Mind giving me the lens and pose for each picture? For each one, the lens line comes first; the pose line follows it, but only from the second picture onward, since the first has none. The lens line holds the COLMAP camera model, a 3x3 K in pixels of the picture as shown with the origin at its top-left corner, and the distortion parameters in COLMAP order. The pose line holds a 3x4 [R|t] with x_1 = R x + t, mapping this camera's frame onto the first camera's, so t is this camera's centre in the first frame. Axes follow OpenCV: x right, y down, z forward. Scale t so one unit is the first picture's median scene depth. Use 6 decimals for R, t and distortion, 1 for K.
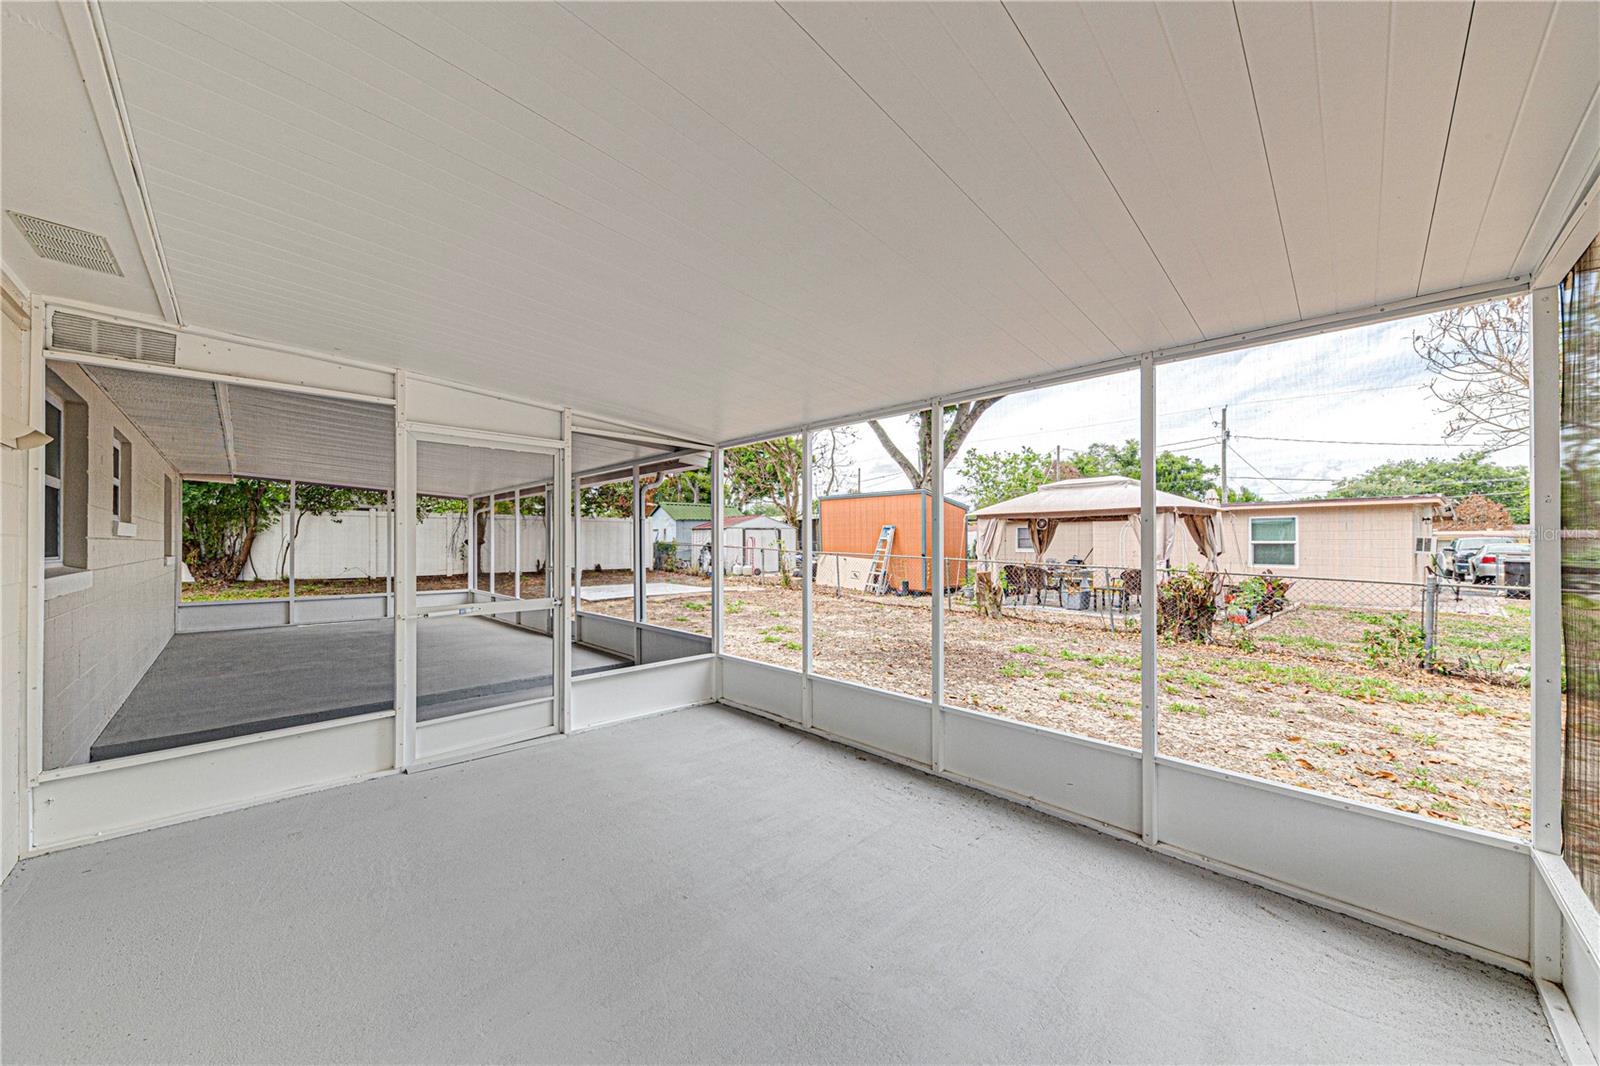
lens RADIAL K [[562.0, 0, 800.7], [0, 562.0, 542.8], [0, 0, 1]] dist [0.004711, -0.002242]
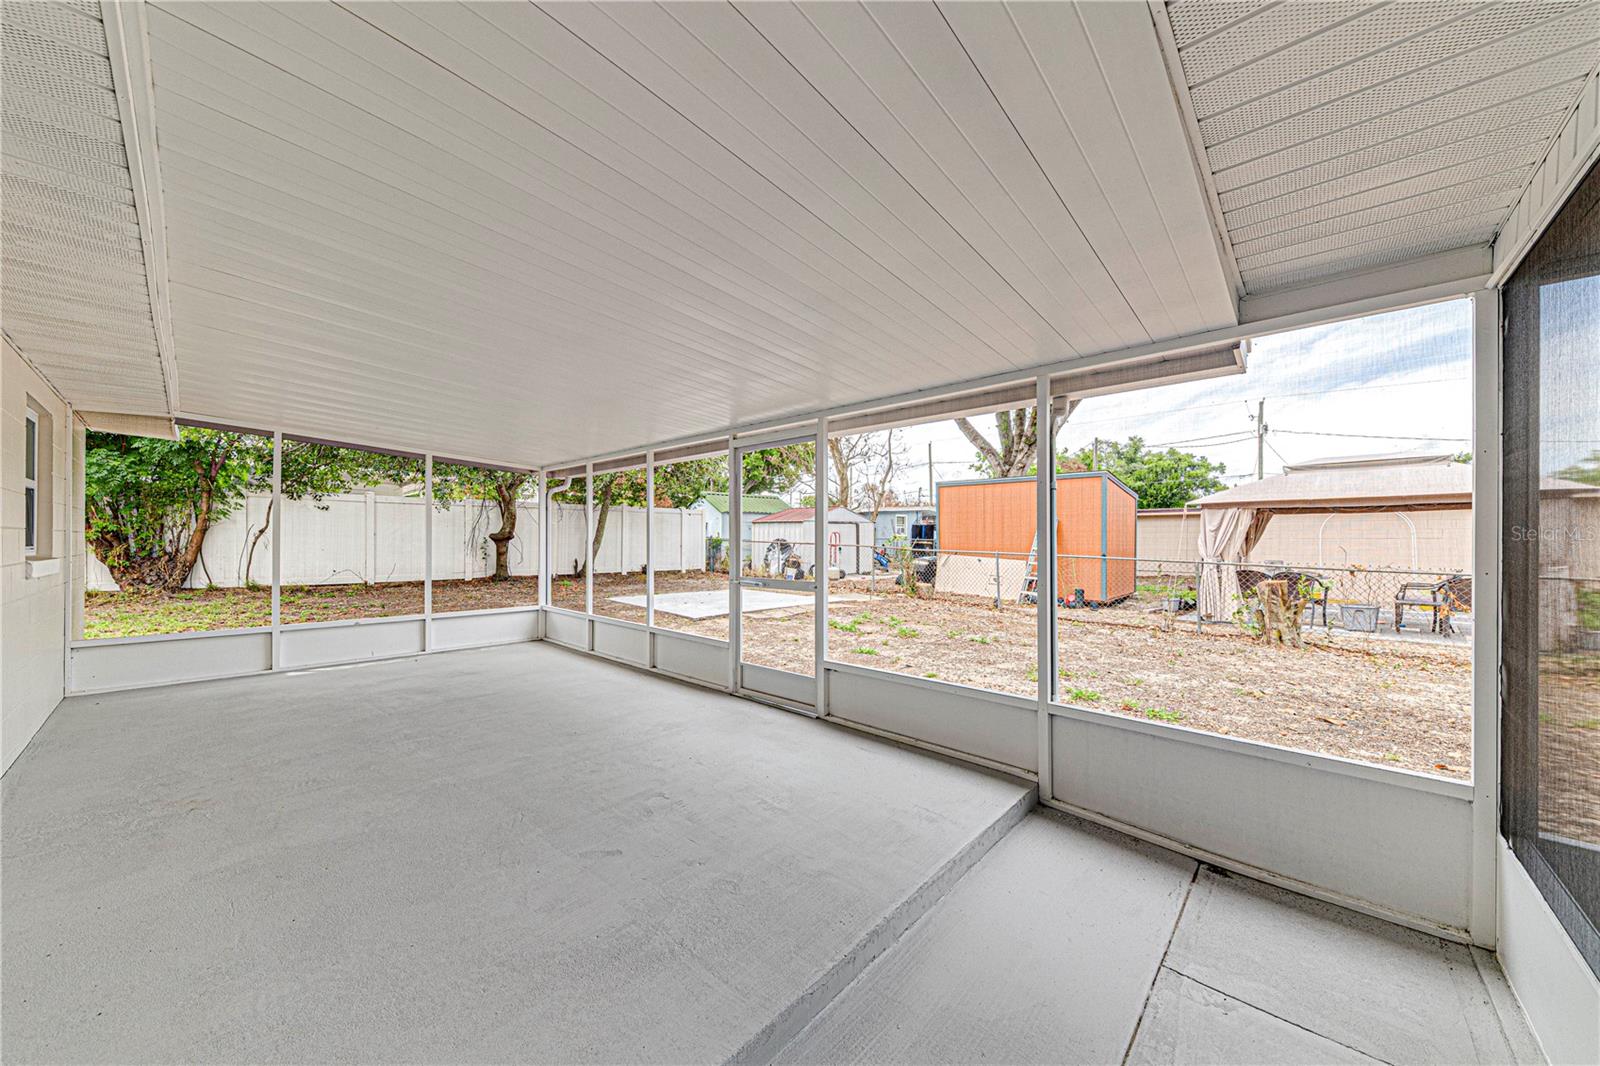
lens RADIAL K [[562.0, 0, 798.2], [0, 562.0, 541.3], [0, 0, 1]] dist [0.004711, -0.002242]
pose [[0.999088, 0.004486, 0.042467, -0.236523], [-0.004603, 0.999986, 0.002656, 0.001336], [-0.042455, -0.002849, 0.999094, 0.238830]]
